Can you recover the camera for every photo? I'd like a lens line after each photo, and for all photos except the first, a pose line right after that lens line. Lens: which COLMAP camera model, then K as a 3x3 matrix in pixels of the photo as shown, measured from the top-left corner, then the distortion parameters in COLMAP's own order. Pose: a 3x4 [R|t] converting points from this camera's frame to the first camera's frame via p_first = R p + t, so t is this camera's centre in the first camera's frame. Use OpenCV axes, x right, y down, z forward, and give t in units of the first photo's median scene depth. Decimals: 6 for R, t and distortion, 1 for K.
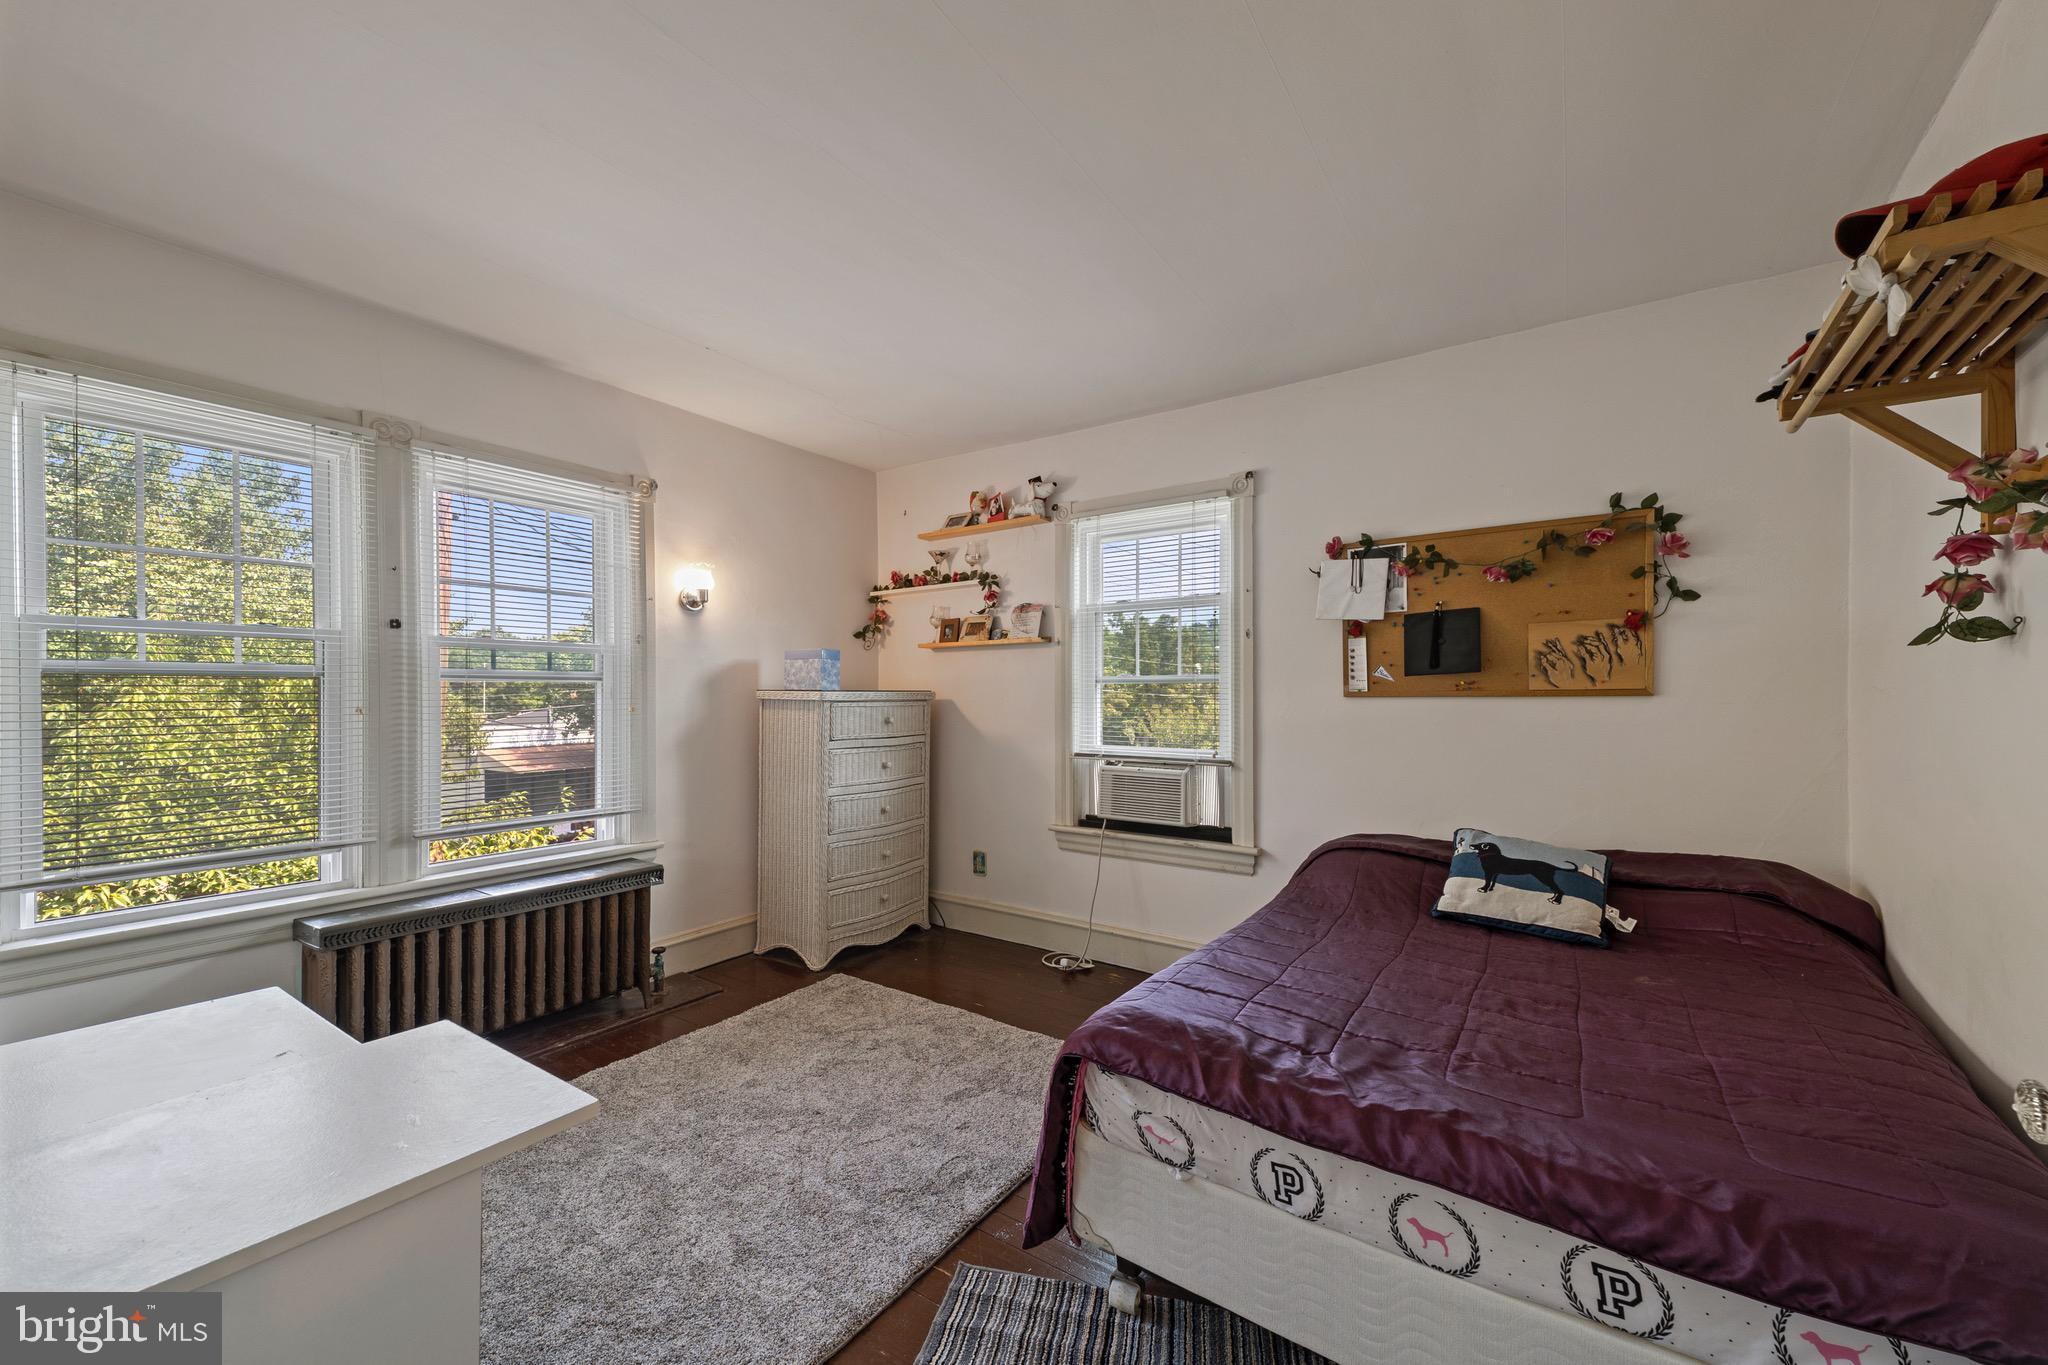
lens RADIAL K [[805.8, 0, 1027.9], [0, 805.8, 700.1], [0, 0, 1]] dist [0.056033, -0.018279]
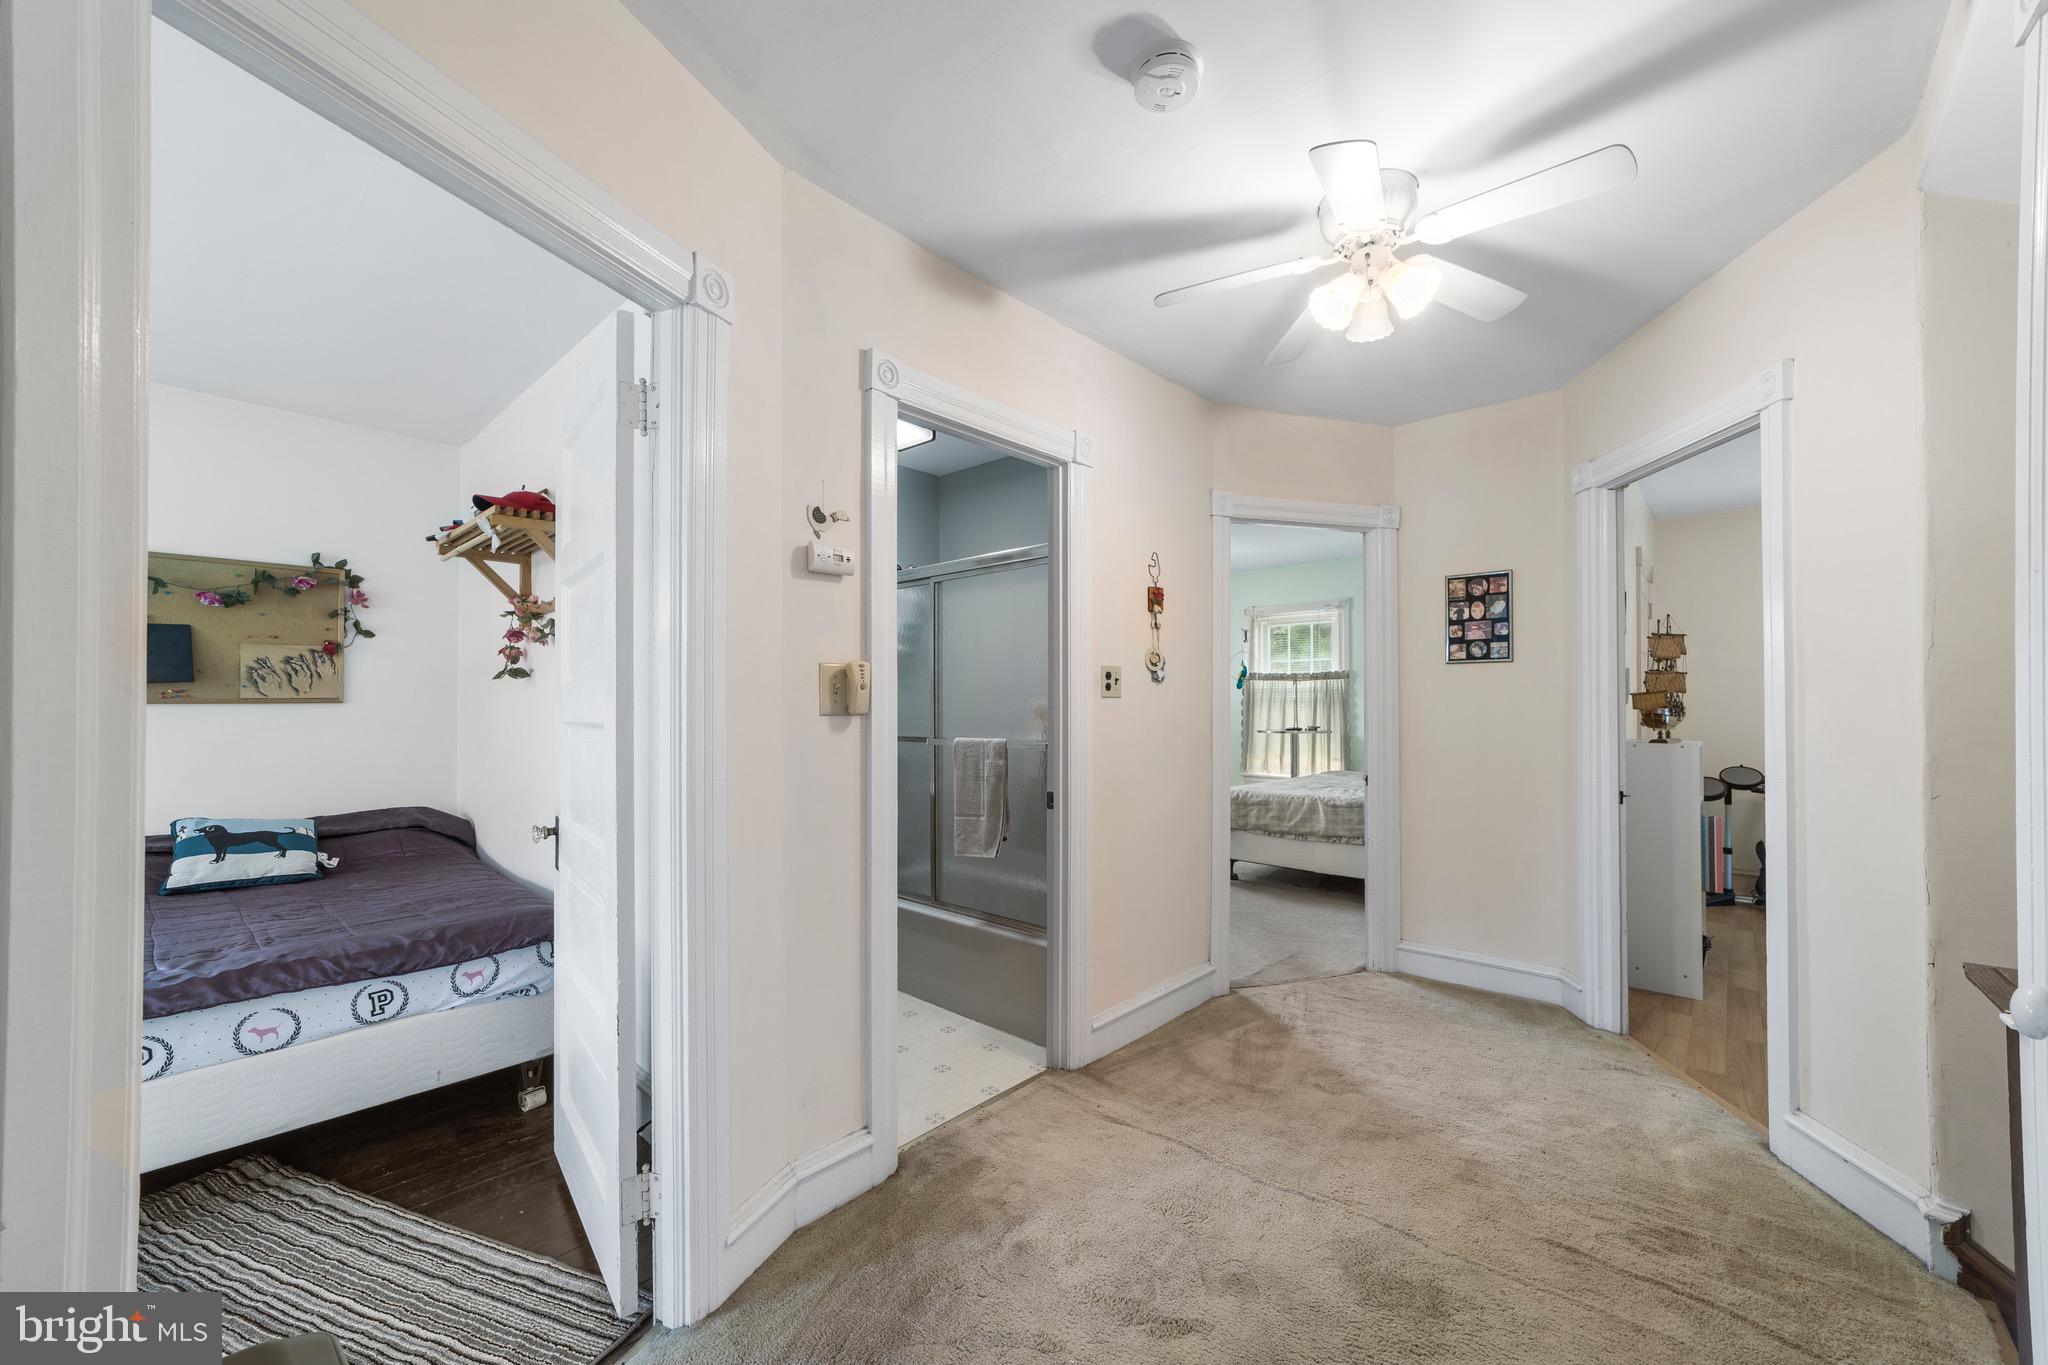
lens RADIAL K [[809.1, 0, 1020.0], [0, 809.1, 691.5], [0, 0, 1]] dist [-0.015049, 0.008088]
pose [[0.155936, 0.016029, 0.987637, -0.438545], [0.003455, 0.999853, -0.016773, 0.001953], [-0.987761, 0.006028, 0.155858, -0.368792]]
